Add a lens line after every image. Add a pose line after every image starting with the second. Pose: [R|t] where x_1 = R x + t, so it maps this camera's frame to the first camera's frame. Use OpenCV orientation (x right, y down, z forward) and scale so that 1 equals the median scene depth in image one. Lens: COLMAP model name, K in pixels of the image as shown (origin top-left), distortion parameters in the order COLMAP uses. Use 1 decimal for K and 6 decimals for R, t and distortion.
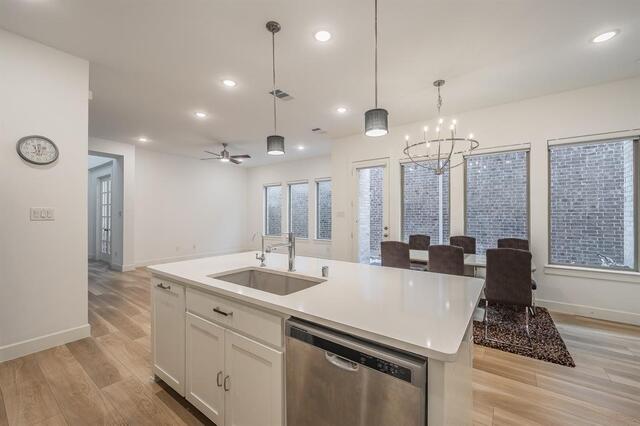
lens RADIAL K [[260.1, 0, 320.0], [0, 260.1, 213.0], [0, 0, 1]] dist [-0.000075, -0.000015]
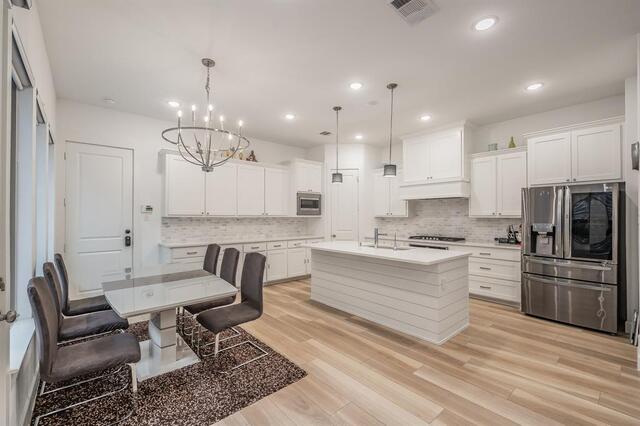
lens RADIAL K [[273.9, 0, 317.8], [0, 273.9, 215.7], [0, 0, 1]] dist [0.000653, 0.000031]
pose [[-0.975533, -0.003619, 0.219822, -0.079969], [-0.004954, 0.999972, -0.005521, 0.000436], [-0.219796, -0.006475, -0.975524, 1.800188]]
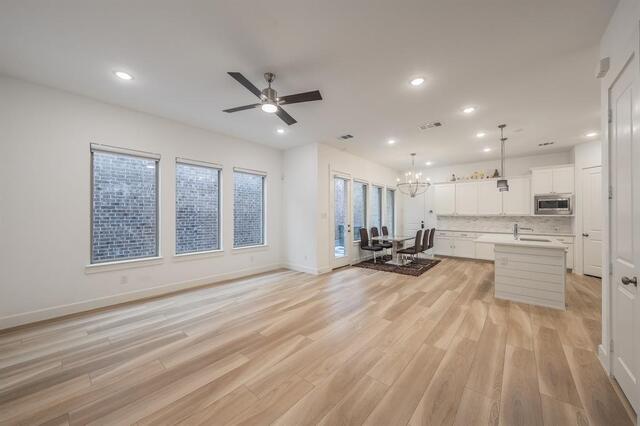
lens RADIAL K [[237.7, 0, 320.0], [0, 237.7, 213.0], [0, 0, 1]] dist [-0.001997, -0.000083]
pose [[0.067544, 0.005917, 0.997699, -1.526214], [-0.008995, 0.999945, -0.005321, 0.001586], [-0.997676, -0.008615, 0.067594, 1.647581]]
